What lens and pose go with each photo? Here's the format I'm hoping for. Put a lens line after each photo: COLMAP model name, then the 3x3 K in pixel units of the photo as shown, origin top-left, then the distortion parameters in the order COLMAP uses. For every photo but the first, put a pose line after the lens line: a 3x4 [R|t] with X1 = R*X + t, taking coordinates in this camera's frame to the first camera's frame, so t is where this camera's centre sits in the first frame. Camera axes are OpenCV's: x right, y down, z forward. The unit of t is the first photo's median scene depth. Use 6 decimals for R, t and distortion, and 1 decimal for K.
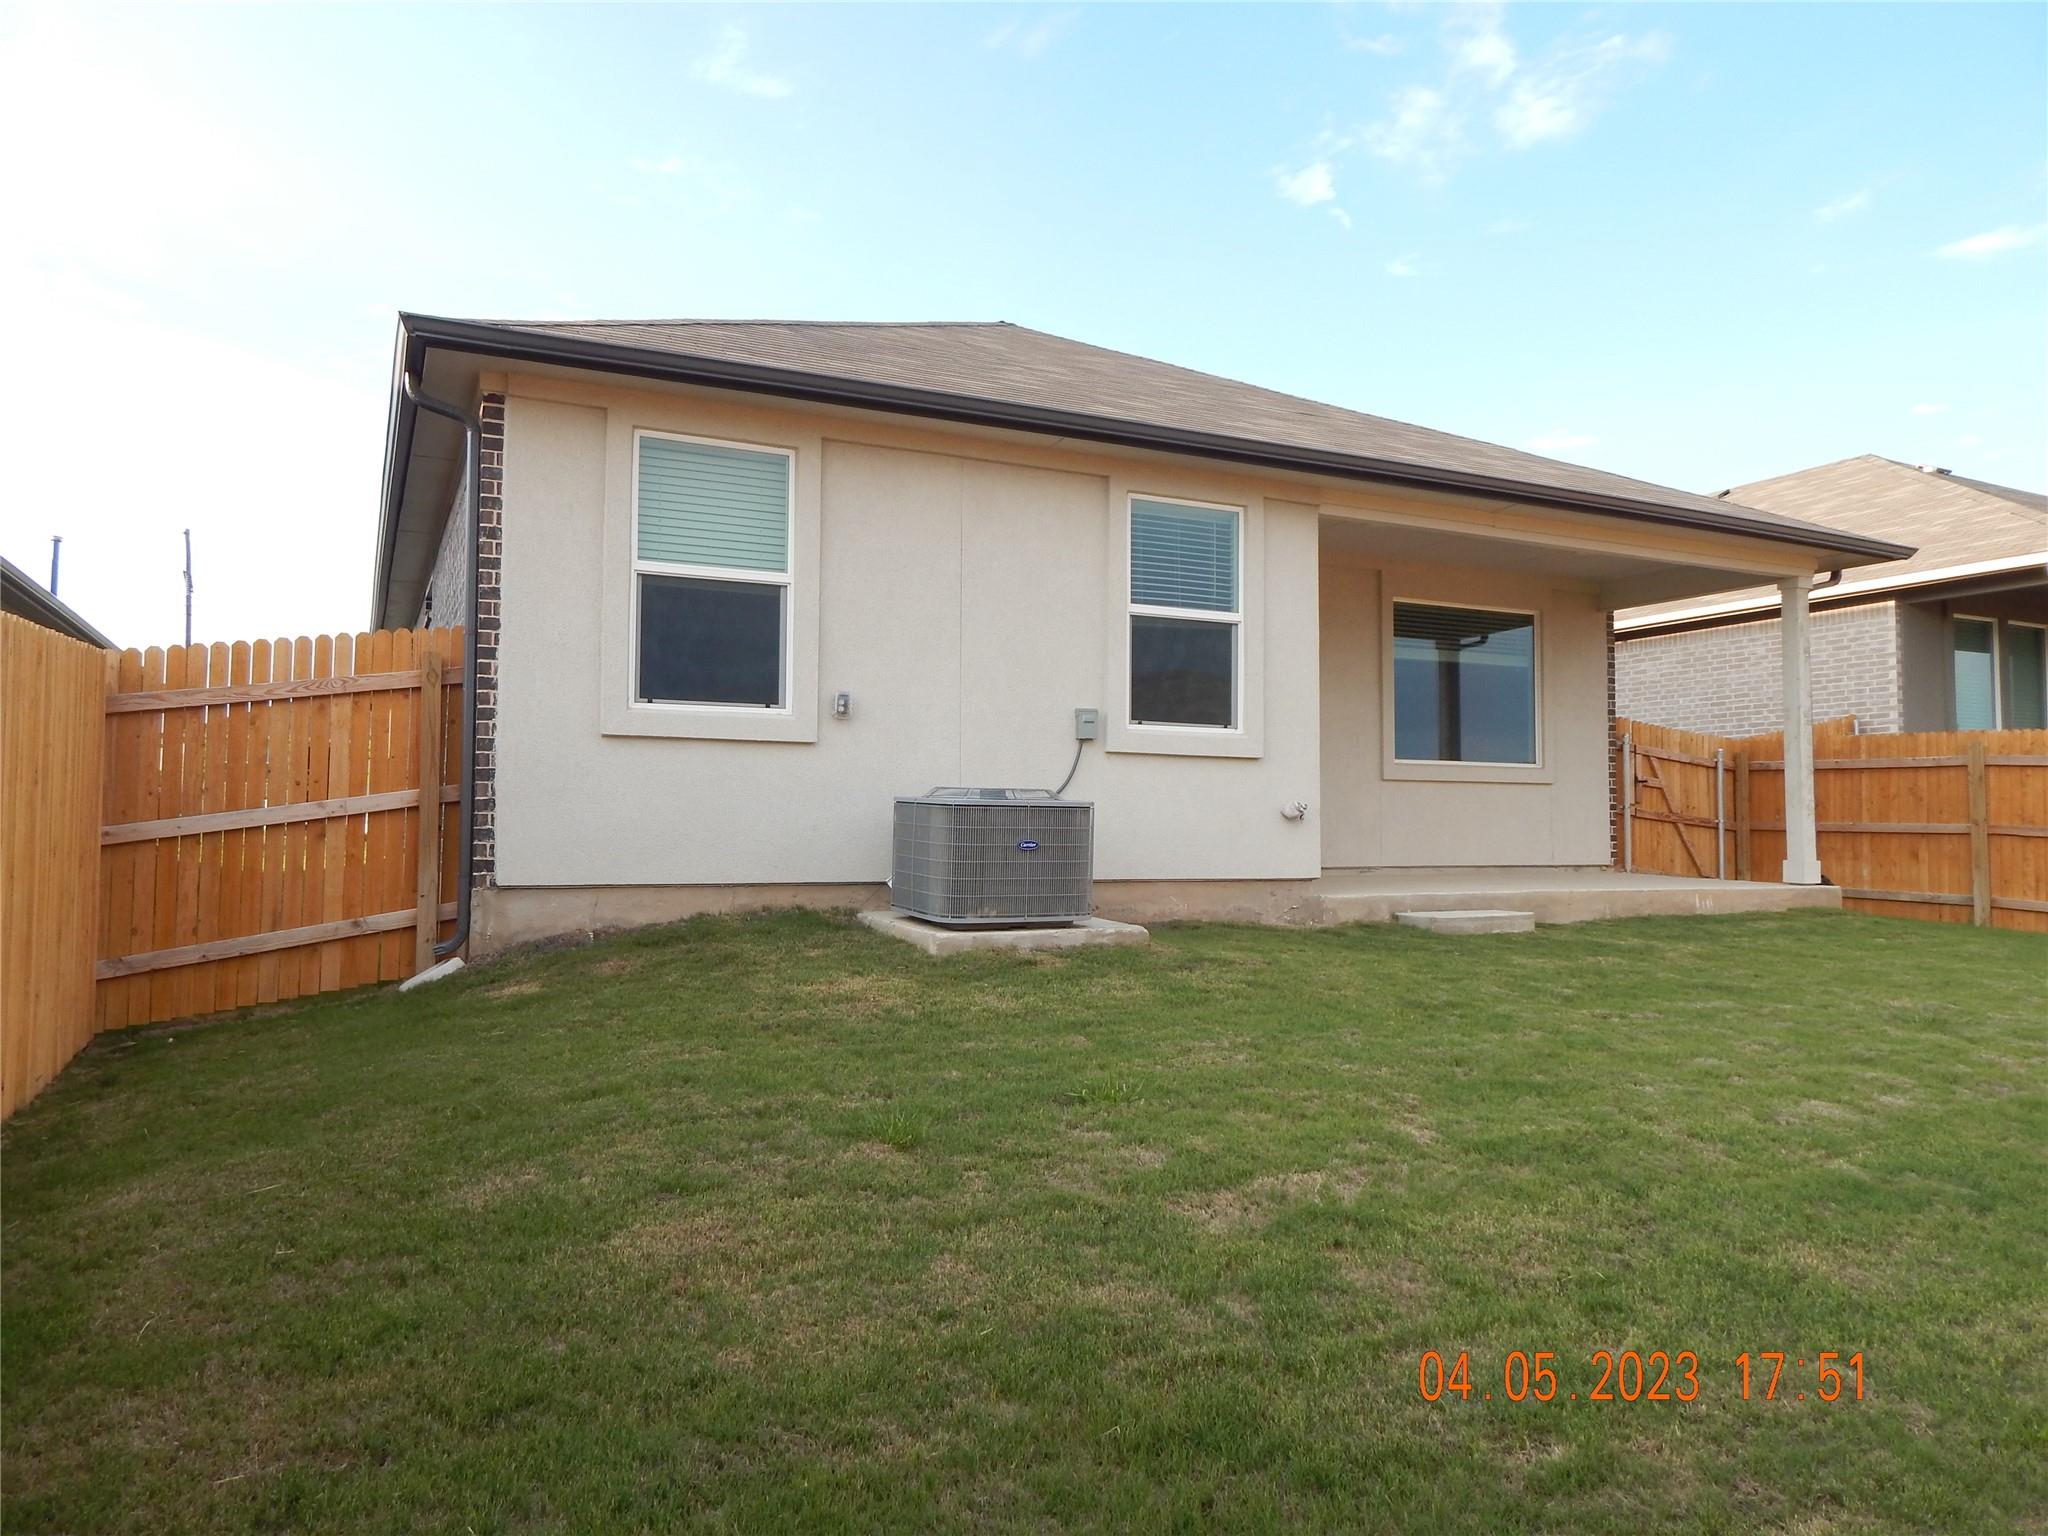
lens RADIAL K [[1364.1, 0, 1022.0], [0, 1364.1, 760.5], [0, 0, 1]] dist [0.006644, -0.003549]
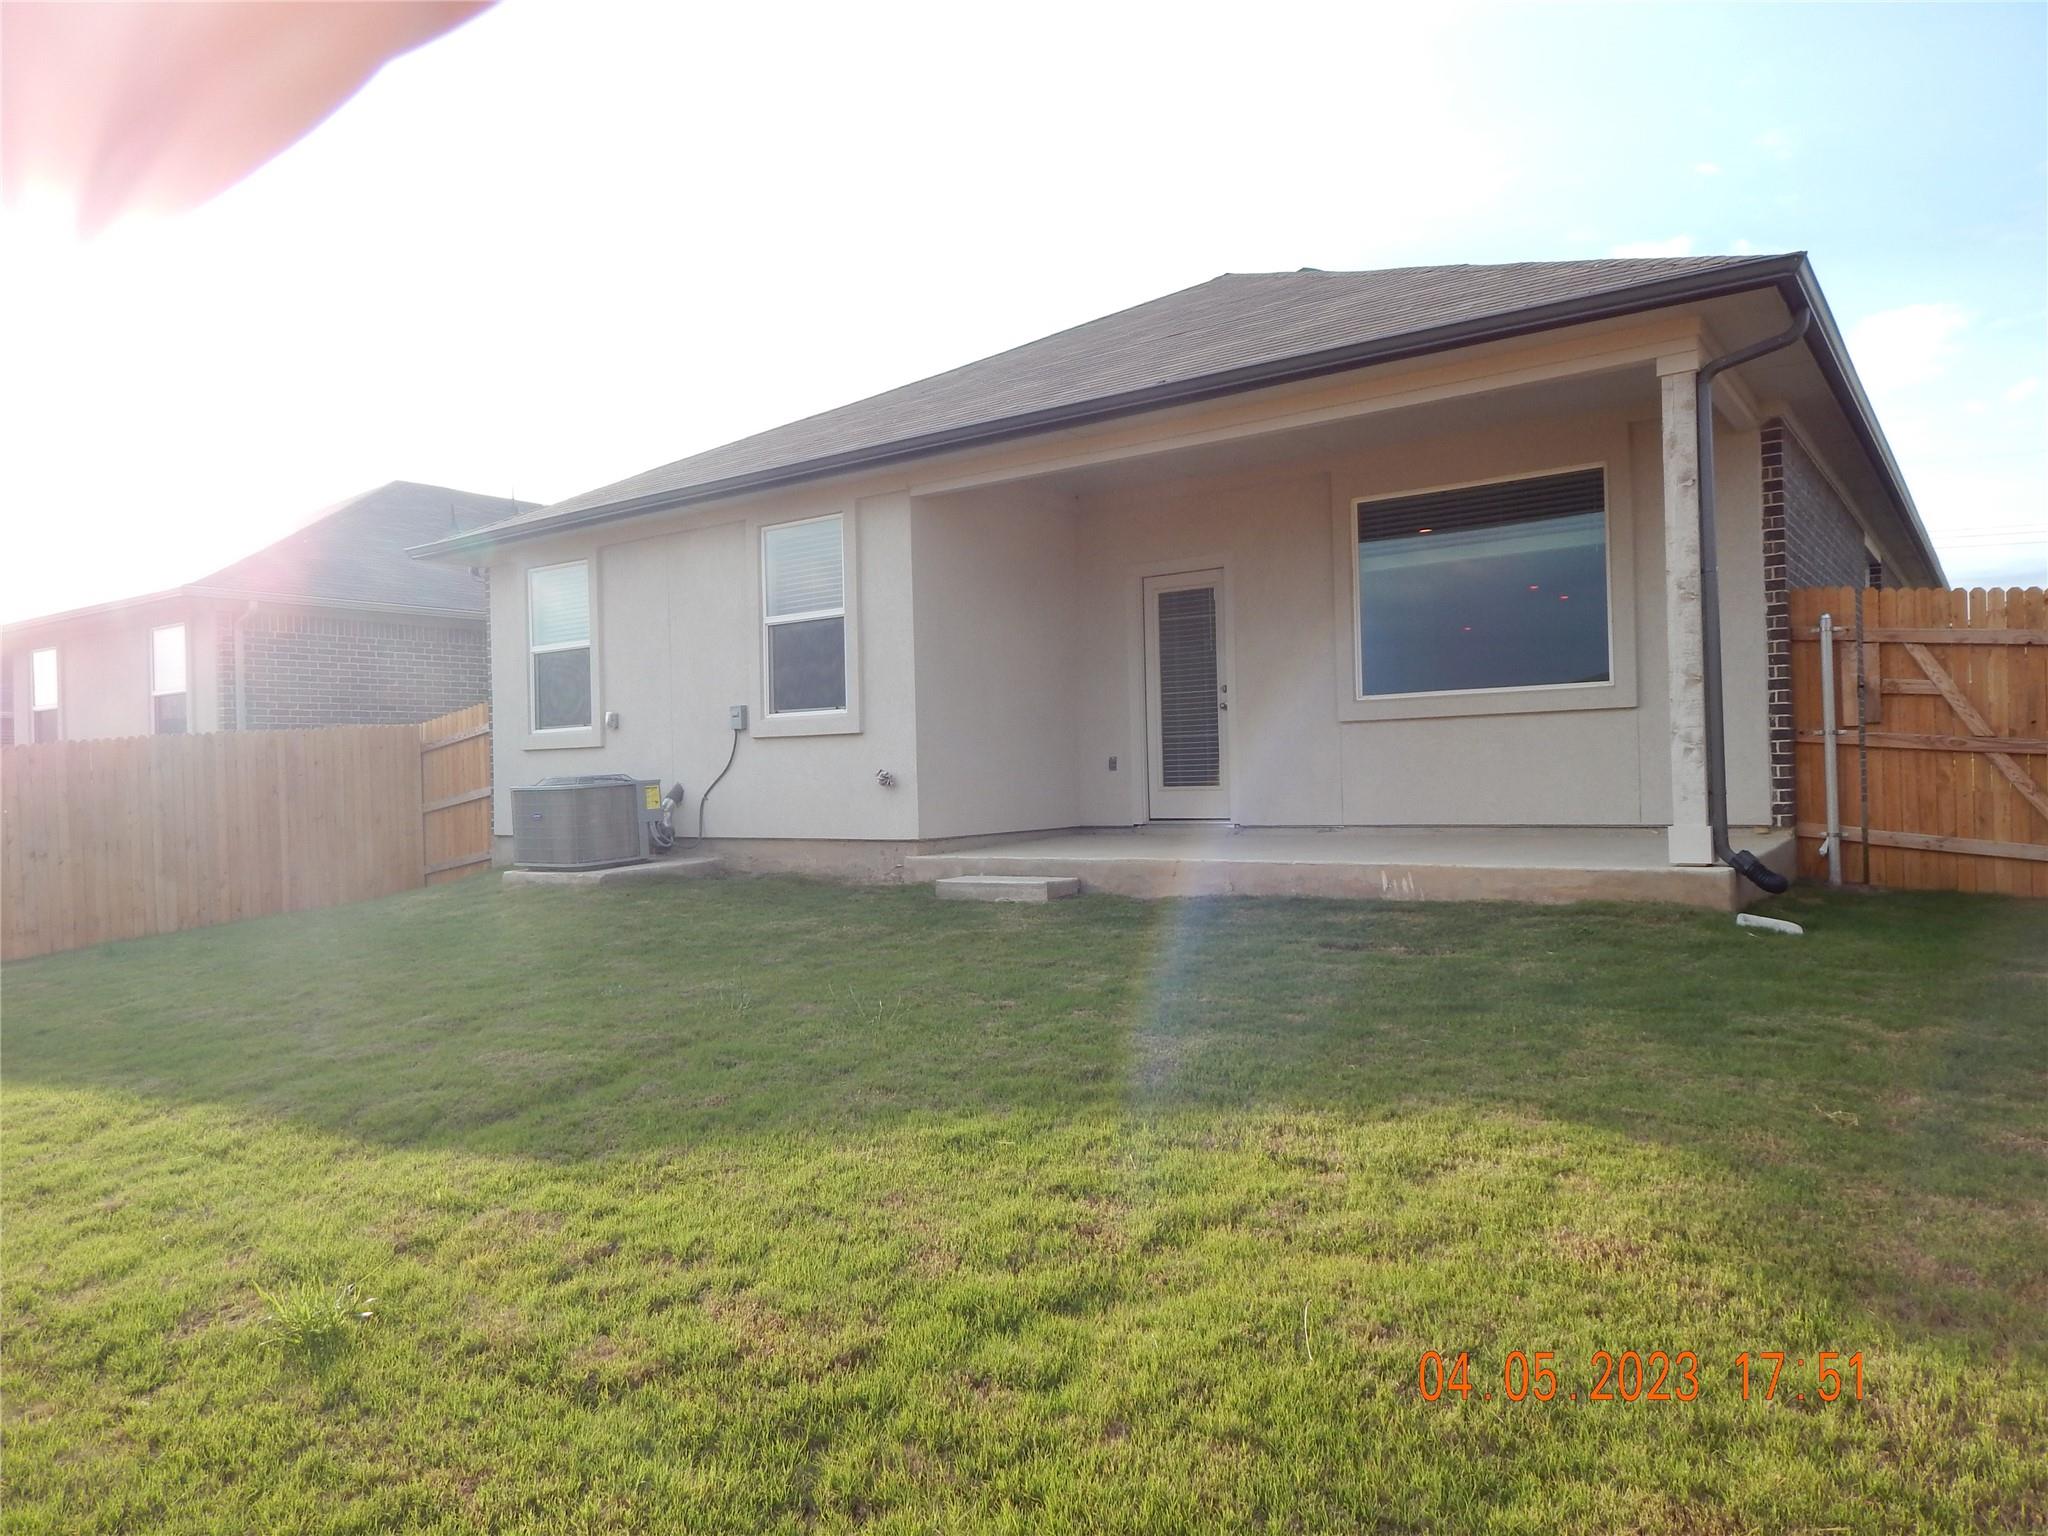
lens RADIAL K [[1364.1, 0, 1024.7], [0, 1364.1, 773.7], [0, 0, 1]] dist [0.006644, -0.003549]
pose [[0.468466, -0.021849, -0.883211, 1.230673], [0.073348, 0.997205, 0.014236, 0.025787], [0.880431, -0.071450, 0.468760, 0.587141]]
